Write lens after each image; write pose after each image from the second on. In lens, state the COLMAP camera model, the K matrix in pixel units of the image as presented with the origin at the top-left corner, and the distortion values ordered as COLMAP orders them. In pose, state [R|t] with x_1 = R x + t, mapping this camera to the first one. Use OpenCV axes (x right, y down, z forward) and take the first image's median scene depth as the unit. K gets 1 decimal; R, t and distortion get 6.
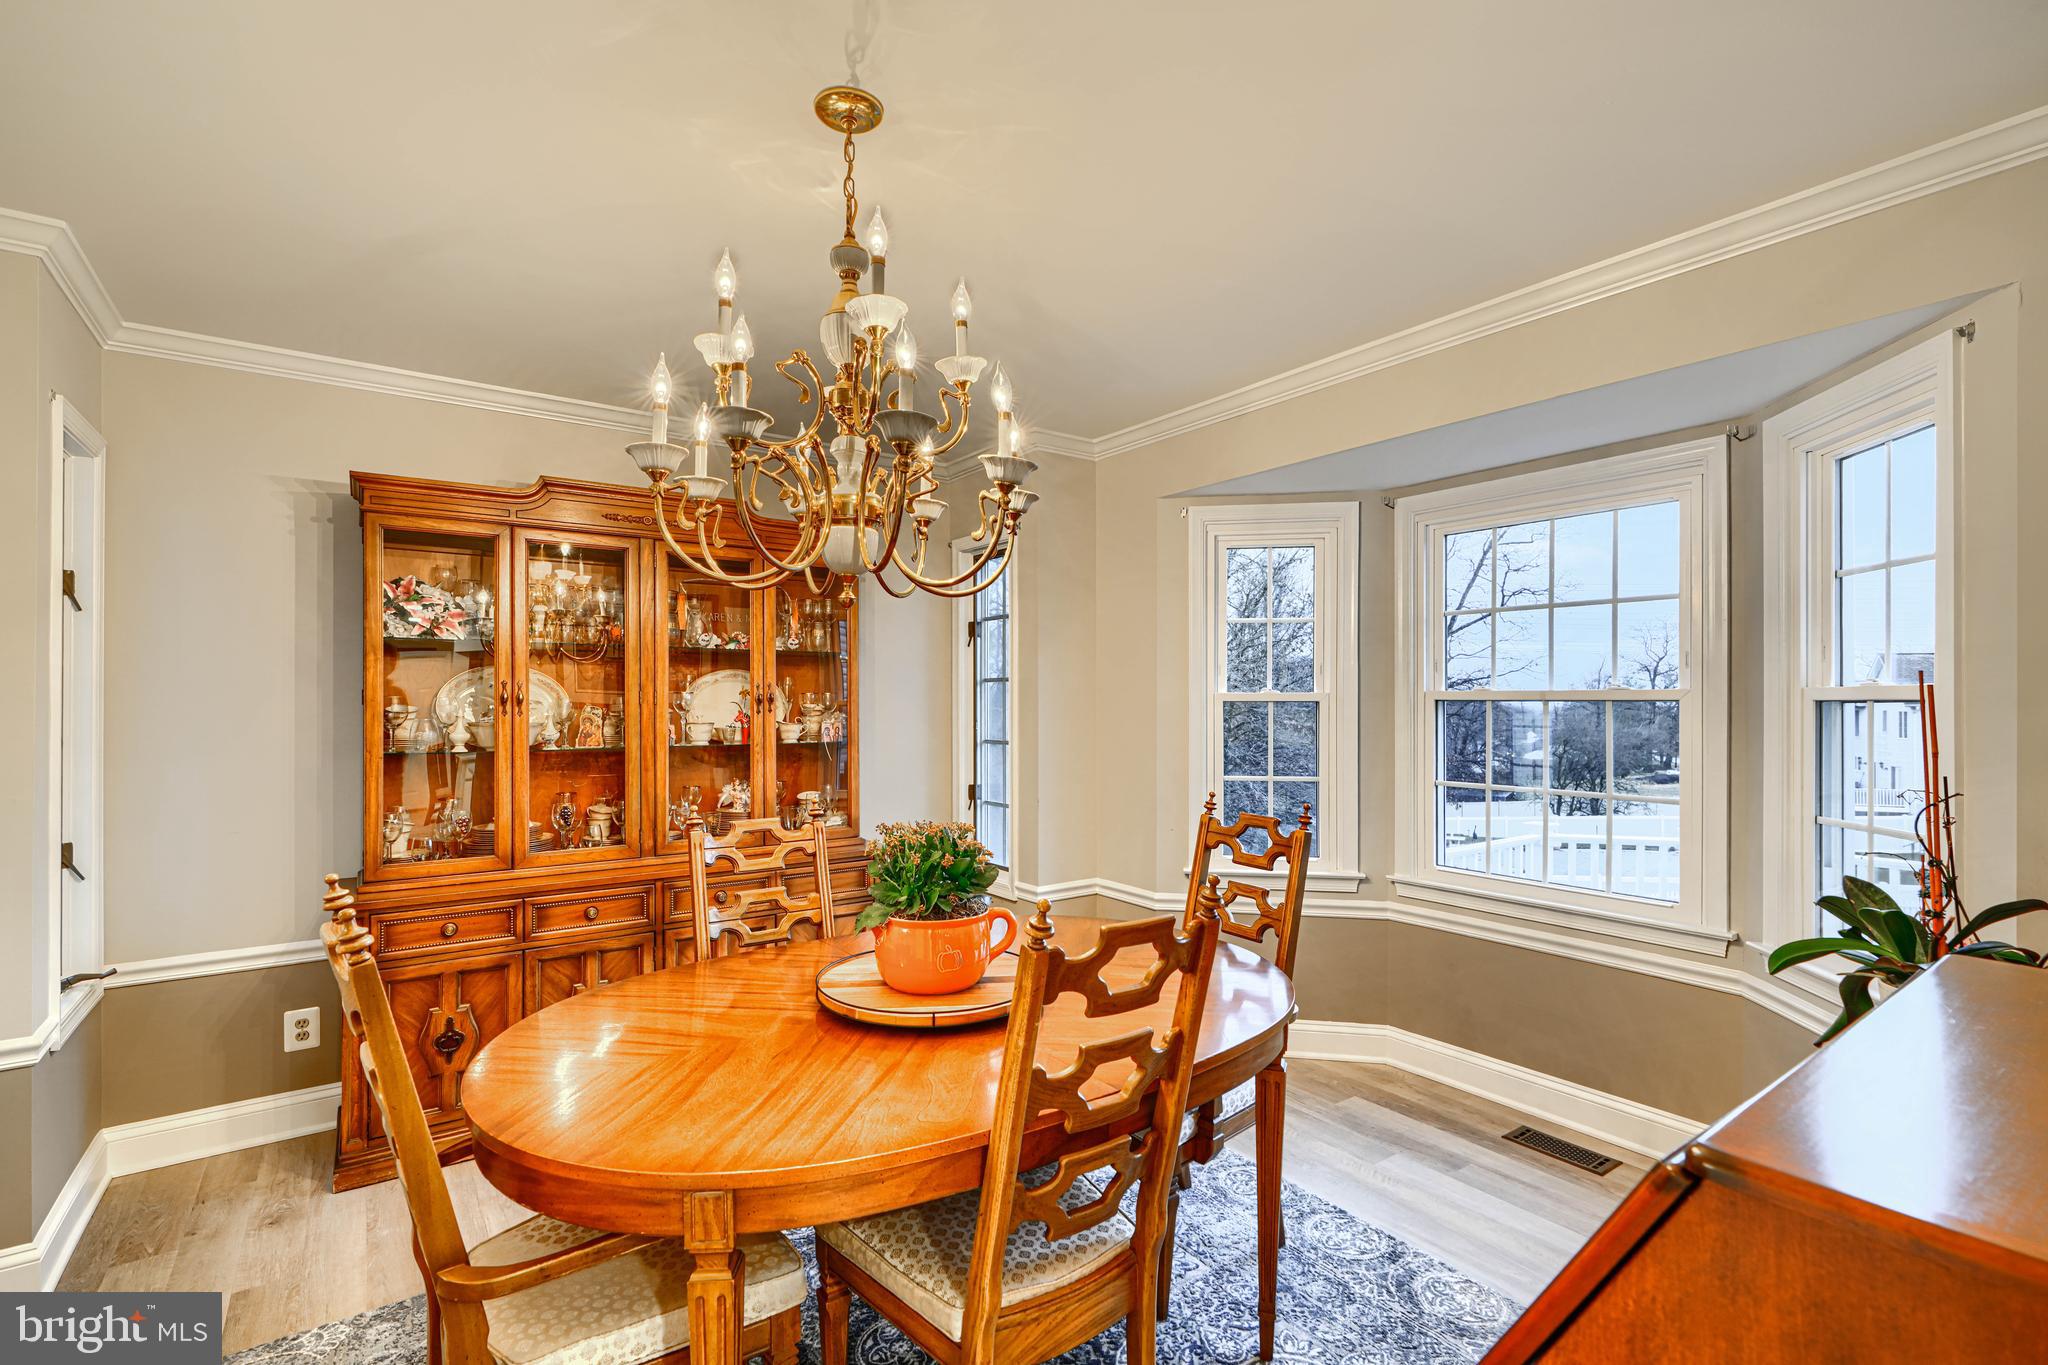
lens RADIAL K [[927.8, 0, 1033.3], [0, 927.8, 689.5], [0, 0, 1]] dist [-0.002992, 0.000324]
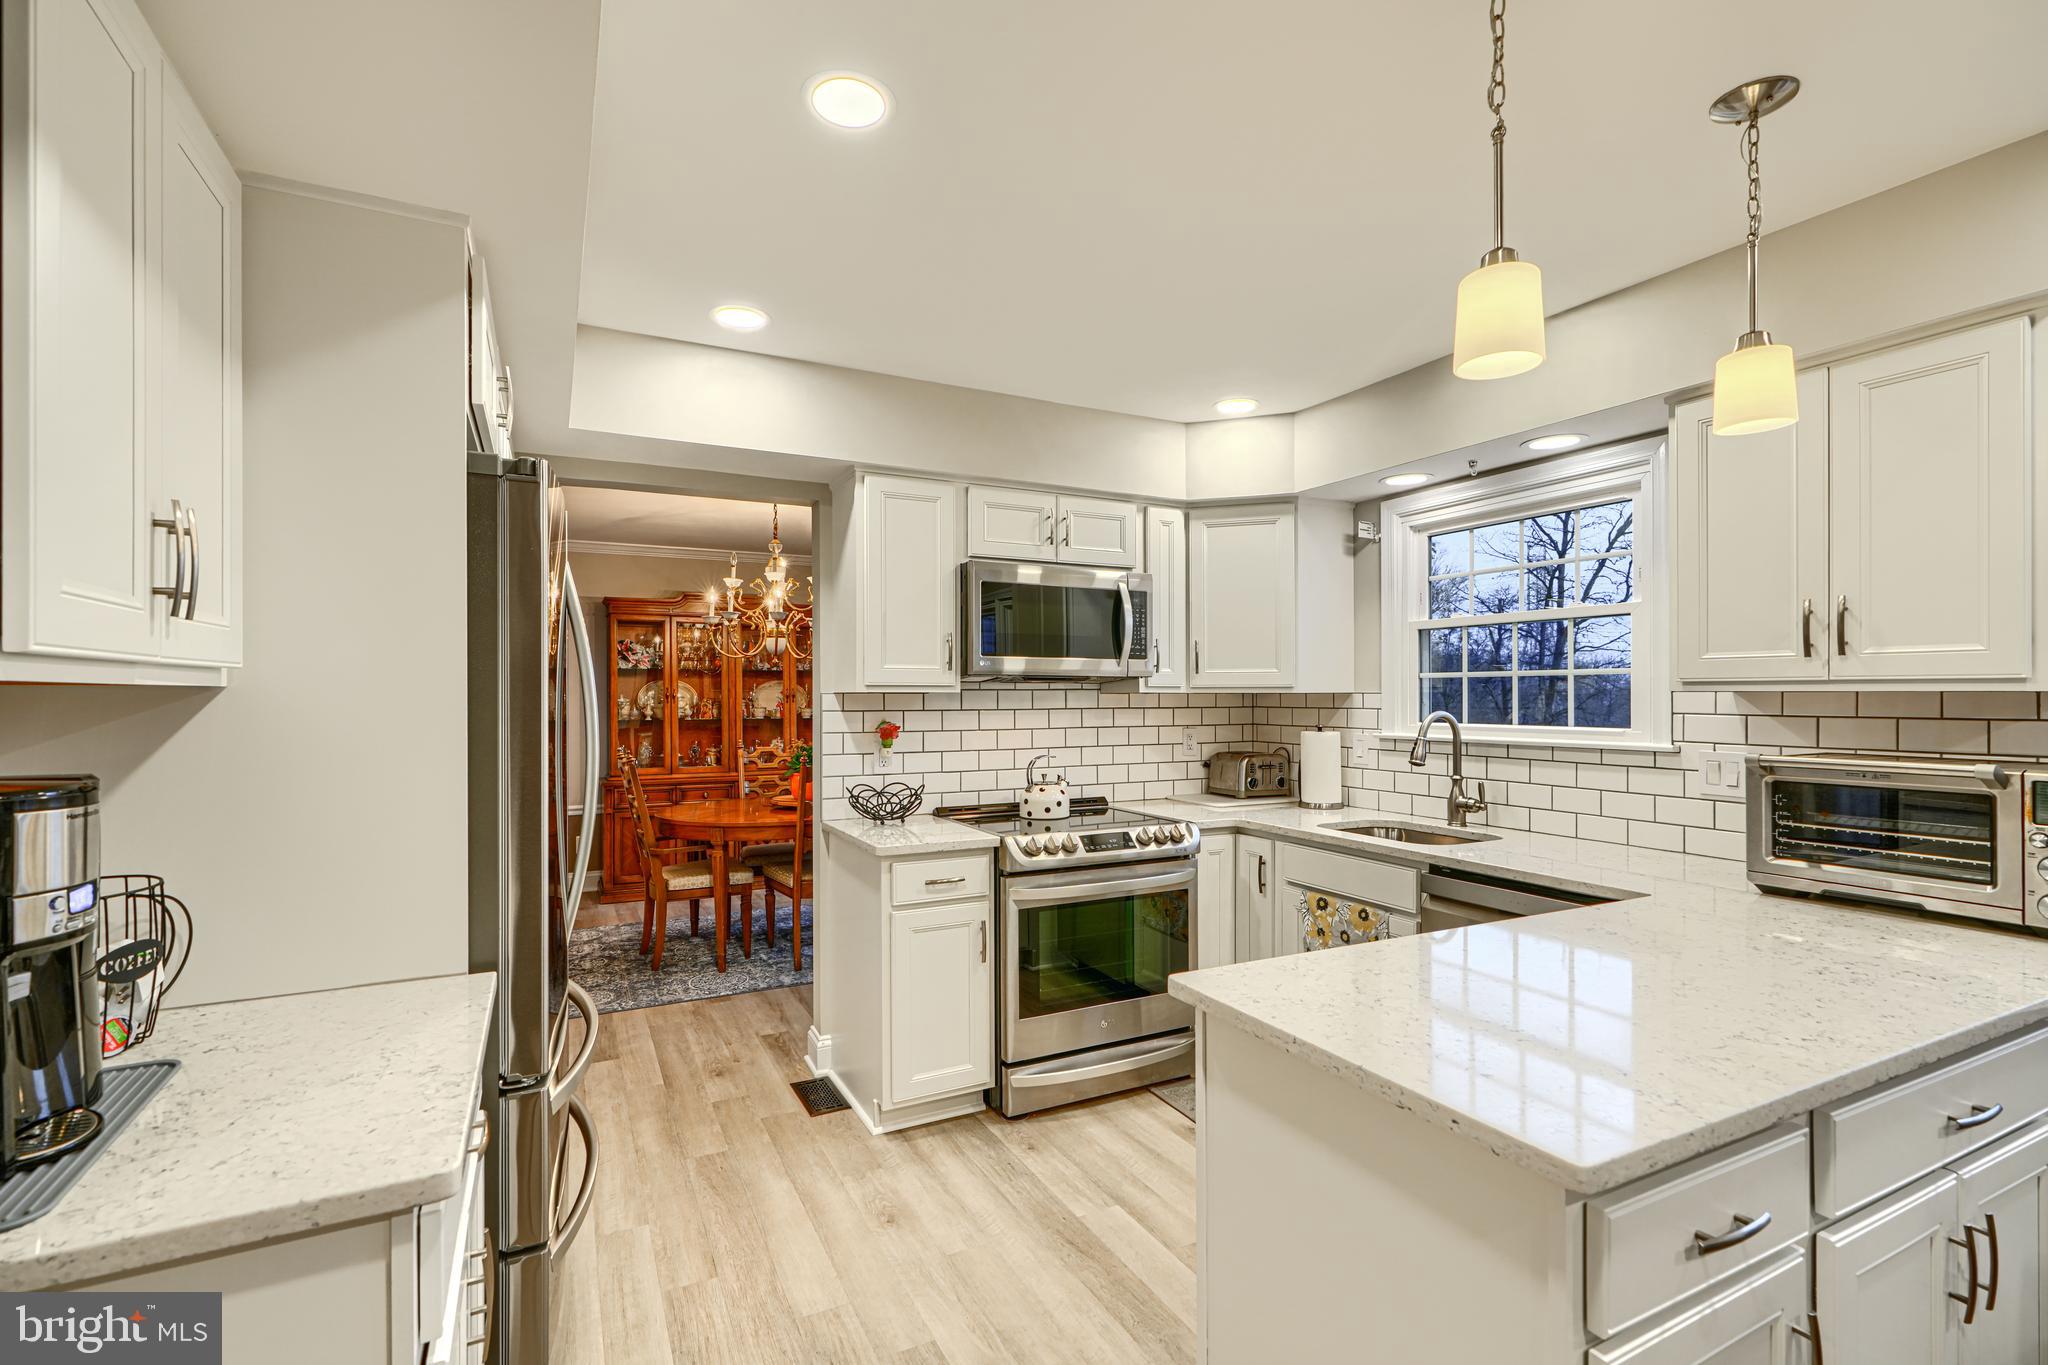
lens RADIAL K [[927.8, 0, 1013.2], [0, 927.8, 687.6], [0, 0, 1]] dist [-0.002992, 0.000324]
pose [[0.988133, -0.003003, -0.153569, 0.517724], [0.003512, 0.999989, 0.003045, -0.011514], [0.153558, -0.003548, 0.988133, -0.939539]]
